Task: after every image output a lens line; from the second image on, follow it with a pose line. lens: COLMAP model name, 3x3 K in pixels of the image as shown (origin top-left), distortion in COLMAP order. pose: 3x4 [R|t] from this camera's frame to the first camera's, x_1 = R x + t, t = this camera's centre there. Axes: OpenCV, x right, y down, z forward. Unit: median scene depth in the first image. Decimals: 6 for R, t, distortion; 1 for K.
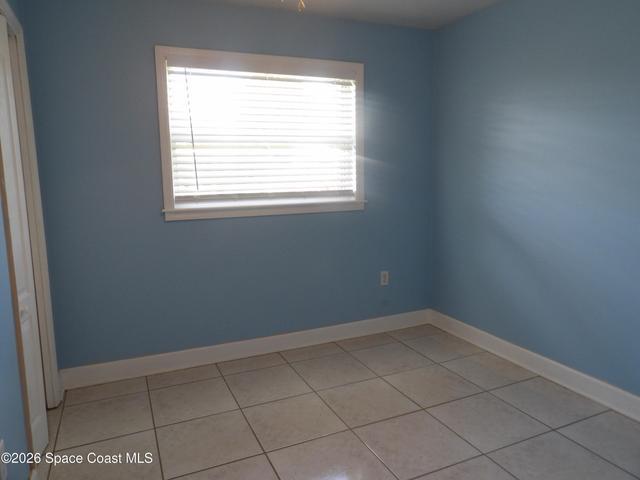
lens RADIAL K [[458.3, 0, 322.0], [0, 458.3, 238.9], [0, 0, 1]] dist [0.009817, 0.006802]
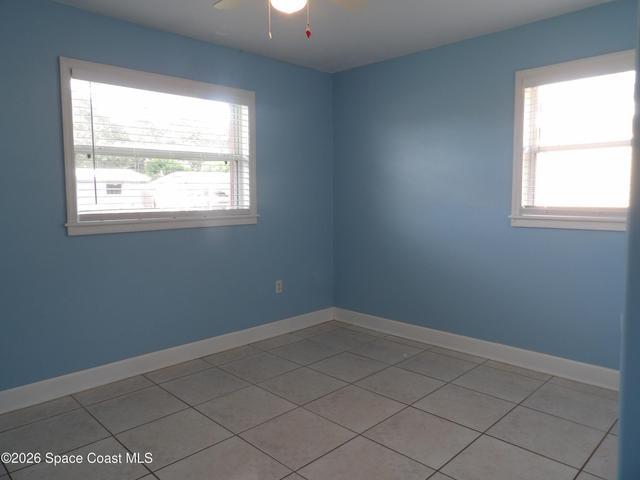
lens RADIAL K [[458.3, 0, 316.6], [0, 458.3, 244.8], [0, 0, 1]] dist [0.009817, 0.006802]
pose [[0.936997, -0.016349, 0.348954, -0.163047], [0.025677, 0.999425, -0.022123, 0.012972], [-0.348391, 0.029690, 0.936879, -0.072847]]
